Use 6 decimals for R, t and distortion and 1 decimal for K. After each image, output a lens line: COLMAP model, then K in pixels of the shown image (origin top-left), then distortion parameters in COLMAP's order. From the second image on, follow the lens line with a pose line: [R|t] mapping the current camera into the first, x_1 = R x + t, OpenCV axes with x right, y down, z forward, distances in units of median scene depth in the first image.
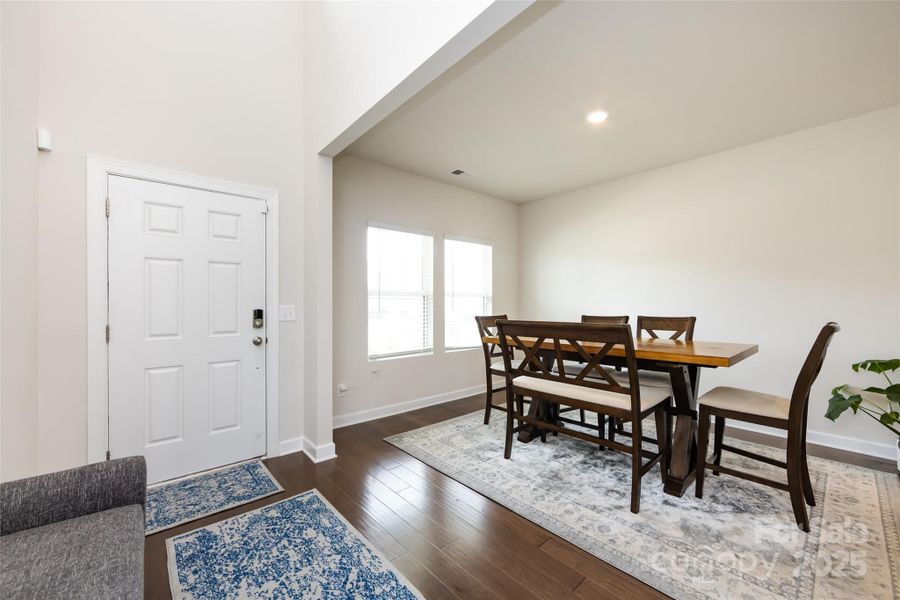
lens RADIAL K [[358.5, 0, 442.9], [0, 358.5, 299.0], [0, 0, 1]] dist [-0.001442, -0.000460]
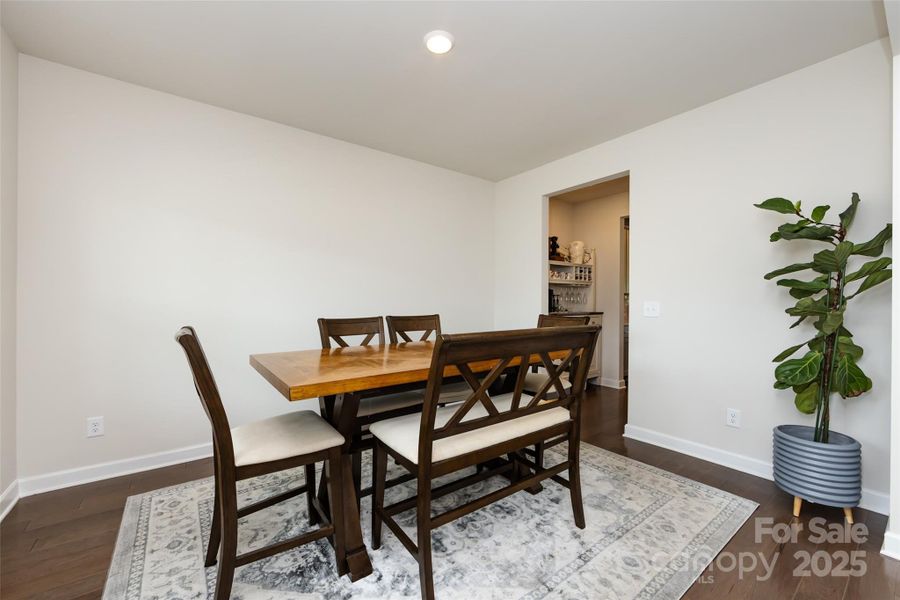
lens RADIAL K [[358.5, 0, 442.3], [0, 358.5, 305.6], [0, 0, 1]] dist [-0.001442, -0.000460]
pose [[0.080531, -0.000957, 0.996752, -0.369154], [-0.004448, 0.999989, 0.001320, 0.019140], [-0.996742, -0.004540, 0.080526, 1.136845]]
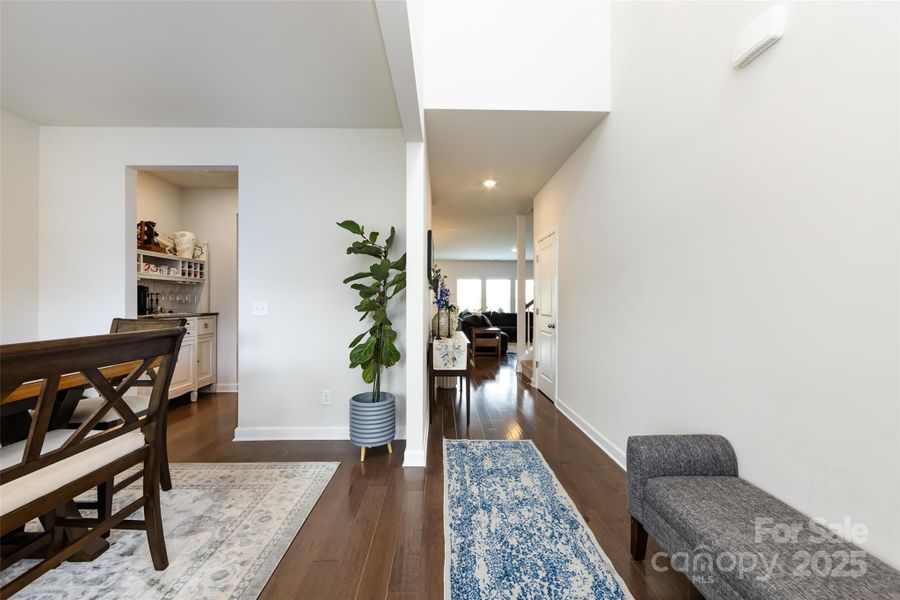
lens RADIAL K [[358.5, 0, 443.8], [0, 358.5, 304.9], [0, 0, 1]] dist [-0.001442, -0.000460]
pose [[-0.764678, 0.005674, 0.644388, -0.388144], [0.007704, 0.999970, 0.000337, 0.022361], [-0.644367, 0.005222, -0.764699, 1.059865]]
